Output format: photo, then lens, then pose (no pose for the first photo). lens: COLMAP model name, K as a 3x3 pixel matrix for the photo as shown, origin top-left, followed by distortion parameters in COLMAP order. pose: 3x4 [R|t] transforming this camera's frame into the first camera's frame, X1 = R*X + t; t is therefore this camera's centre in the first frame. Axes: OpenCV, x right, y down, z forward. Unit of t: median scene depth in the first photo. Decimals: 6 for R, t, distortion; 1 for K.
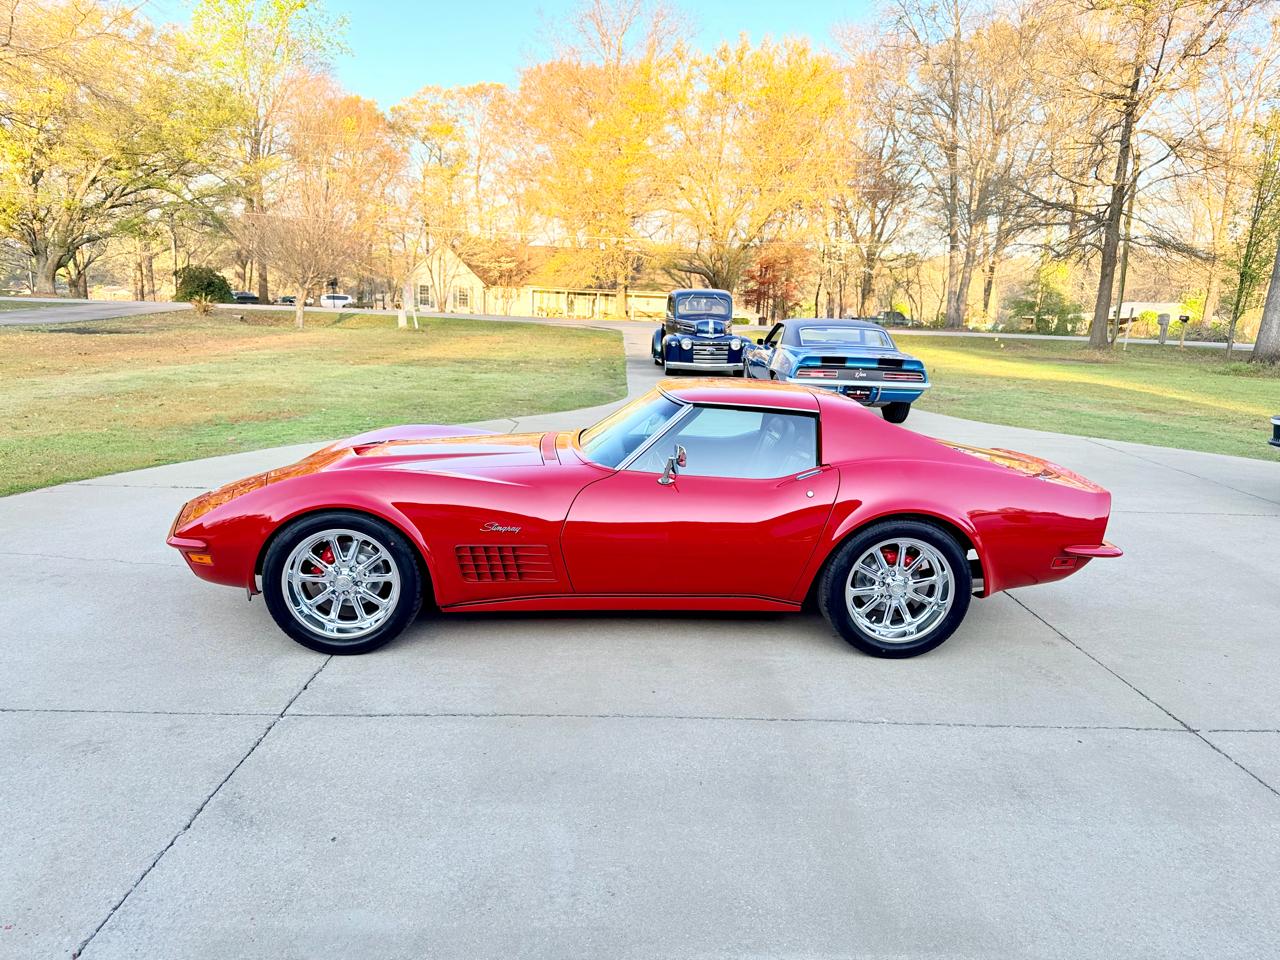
lens RADIAL K [[916.7, 0, 631.2], [0, 916.7, 467.8], [0, 0, 1]] dist [0.016449, -0.010682]
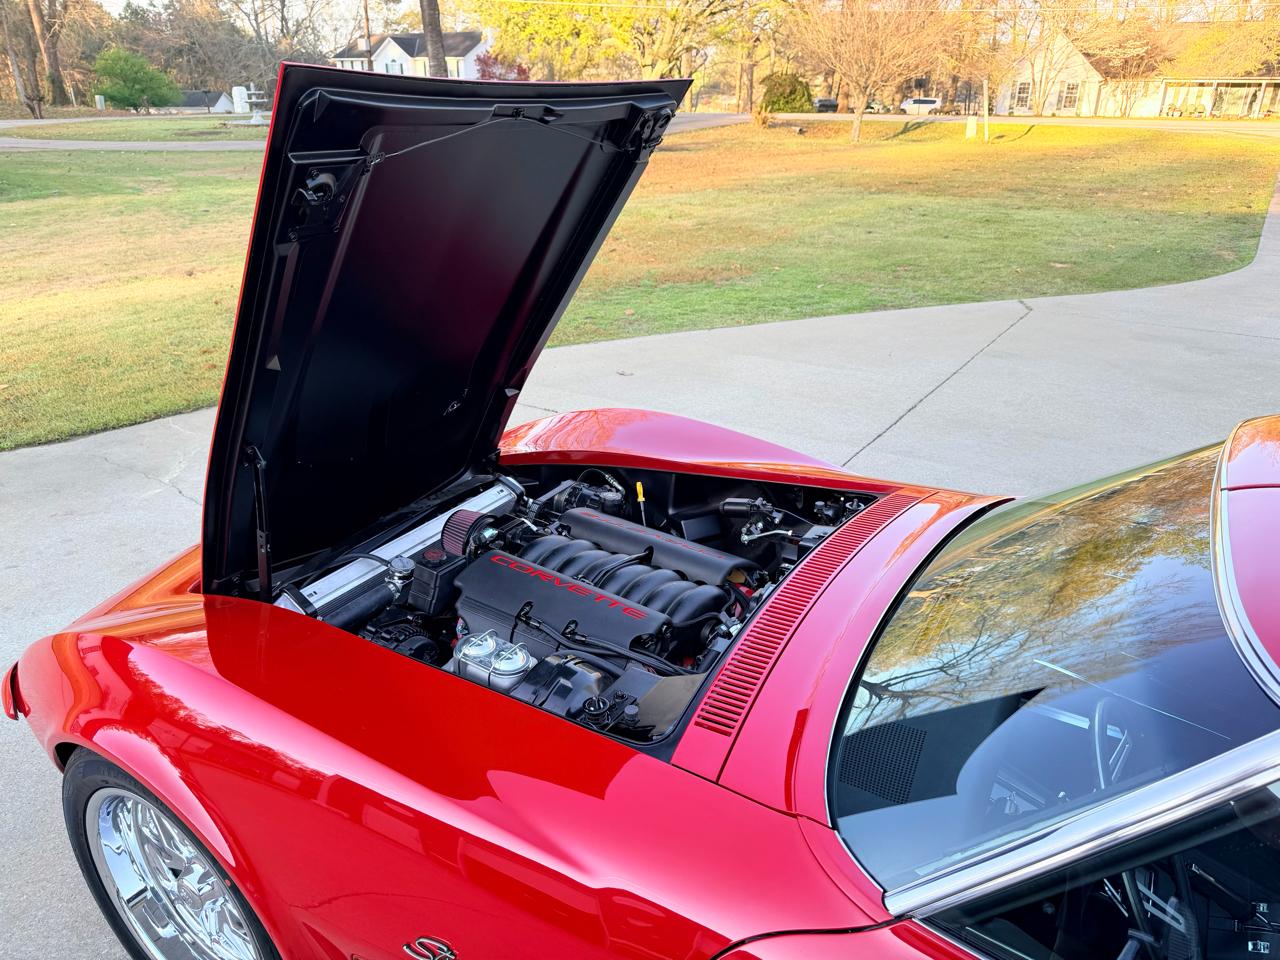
lens RADIAL K [[909.5, 0, 653.9], [0, 909.5, 452.2], [0, 0, 1]] dist [0.012464, 0.001834]
pose [[0.828129, 0.175590, -0.532326, 0.014677], [-0.074064, 0.975620, 0.206592, -0.057125], [0.555623, -0.131659, 0.820944, 0.276812]]
